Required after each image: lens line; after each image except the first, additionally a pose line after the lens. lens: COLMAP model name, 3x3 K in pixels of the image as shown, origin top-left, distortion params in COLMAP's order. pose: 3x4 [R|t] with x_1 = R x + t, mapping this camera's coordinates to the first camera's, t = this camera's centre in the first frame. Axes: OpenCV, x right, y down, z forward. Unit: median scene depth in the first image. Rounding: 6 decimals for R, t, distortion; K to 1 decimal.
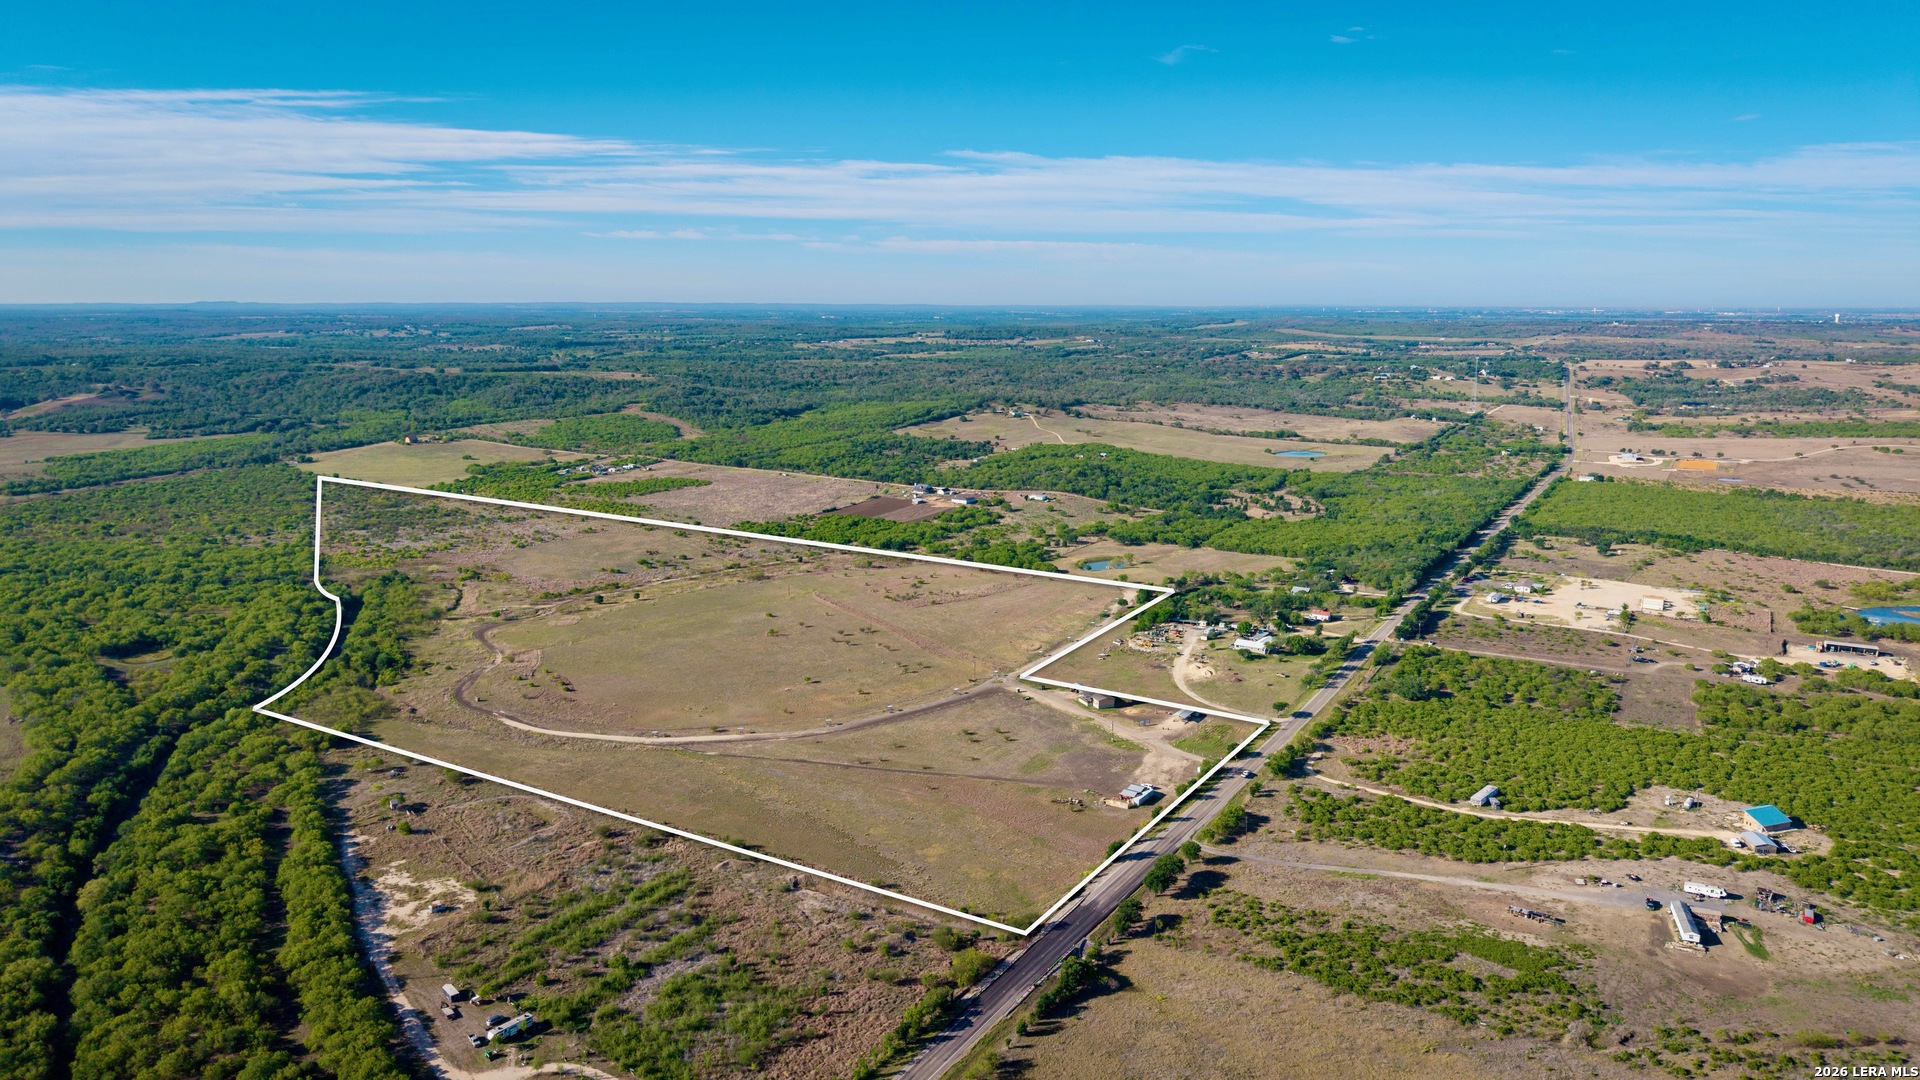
lens RADIAL K [[1383.2, 0, 960.0], [0, 1383.2, 540.0], [0, 0, 1]] dist [0.002215, -0.035060]
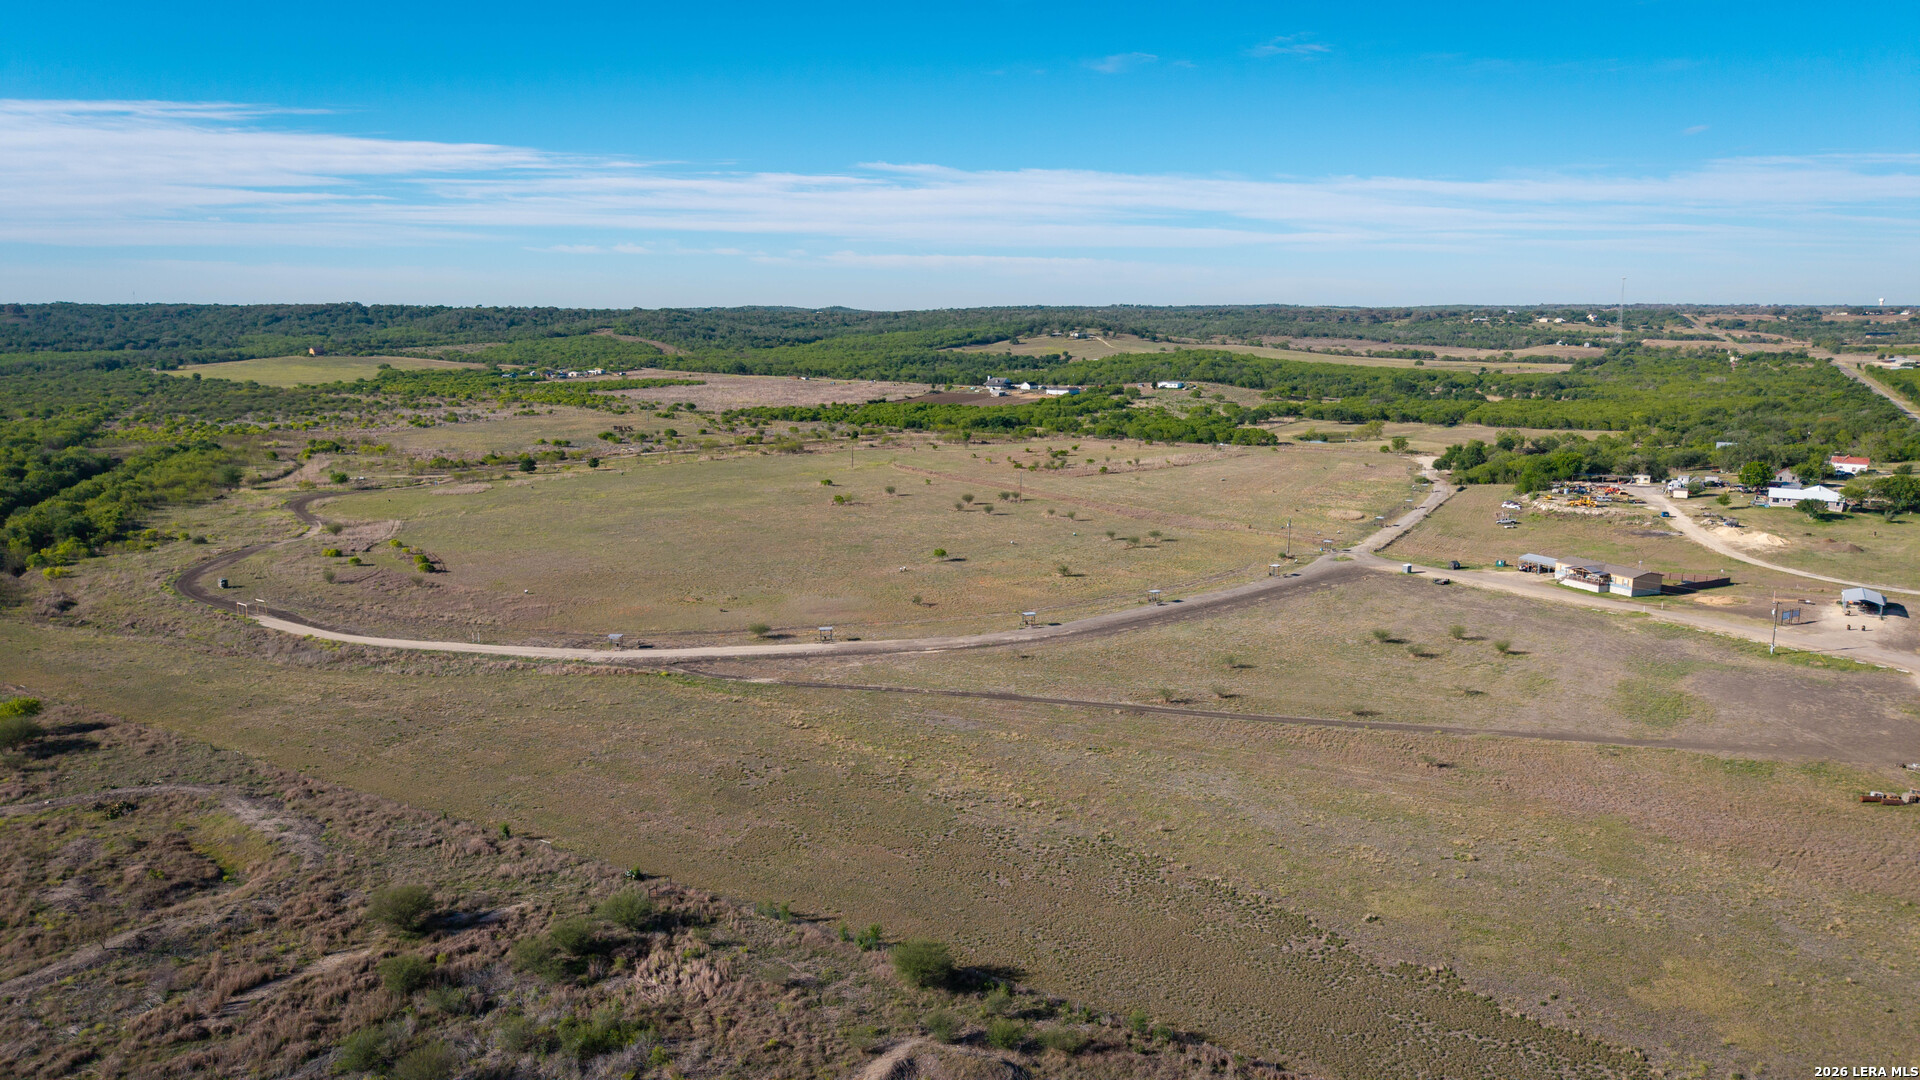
lens RADIAL K [[1329.8, 0, 960.0], [0, 1329.8, 540.0], [0, 0, 1]] dist [0.001217, 0.000338]
pose [[0.999712, 0.002613, 0.023847, -0.107514], [-0.002150, 0.999808, -0.019454, 0.098508], [-0.023893, 0.019398, 0.999526, 0.506398]]
